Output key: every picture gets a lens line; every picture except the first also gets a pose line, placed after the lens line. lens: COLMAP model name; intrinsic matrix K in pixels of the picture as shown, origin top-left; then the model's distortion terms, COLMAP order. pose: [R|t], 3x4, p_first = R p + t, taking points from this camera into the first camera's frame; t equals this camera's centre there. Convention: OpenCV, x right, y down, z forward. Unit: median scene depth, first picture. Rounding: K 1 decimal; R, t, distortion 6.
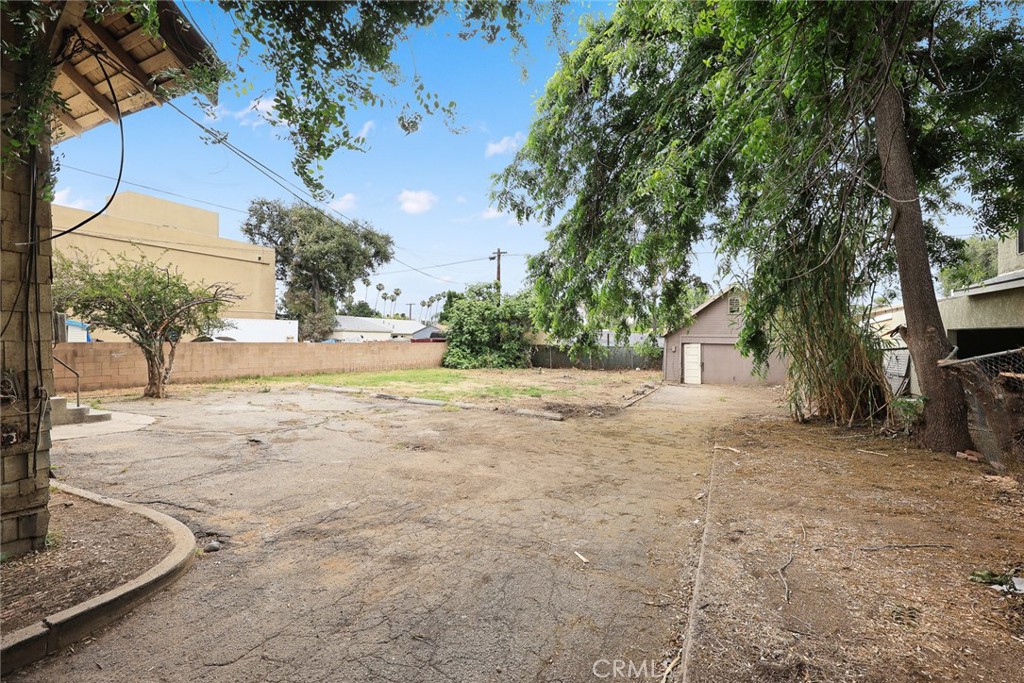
lens RADIAL K [[438.4, 0, 512.0], [0, 438.4, 341.5], [0, 0, 1]] dist [-0.000354, -0.000059]
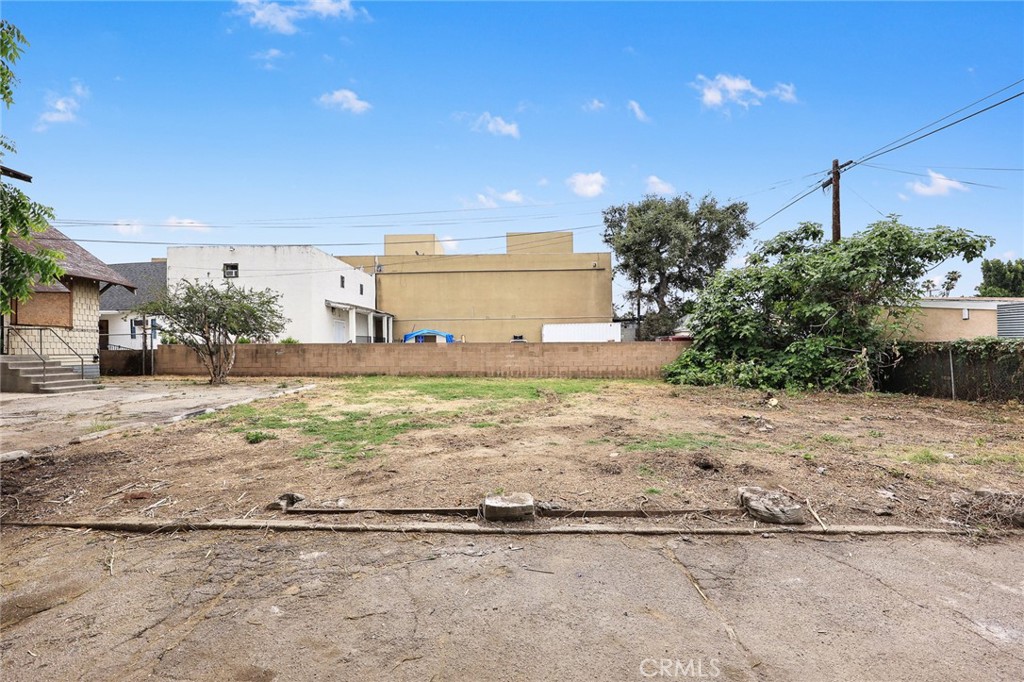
lens RADIAL K [[414.3, 0, 519.3], [0, 414.3, 340.5], [0, 0, 1]] dist [-0.000133, -0.000040]
pose [[0.426433, -0.024244, -0.904194, 0.439488], [0.009648, 0.999706, -0.022254, 0.019259], [0.904468, 0.000766, 0.426542, 0.772799]]
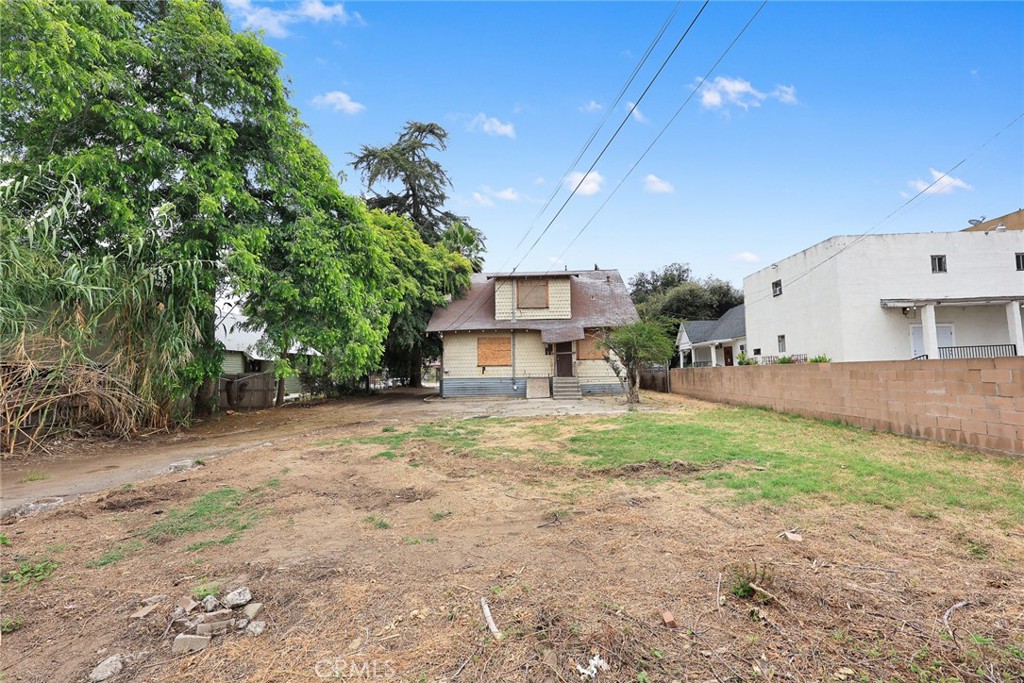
lens RADIAL K [[414.3, 0, 519.3], [0, 414.3, 341.0], [0, 0, 1]] dist [-0.000133, -0.000040]
pose [[-0.926076, -0.009395, -0.377221, 0.098411], [0.023907, 0.996221, -0.083504, 0.009201], [0.376580, -0.086349, -0.922351, 1.354625]]
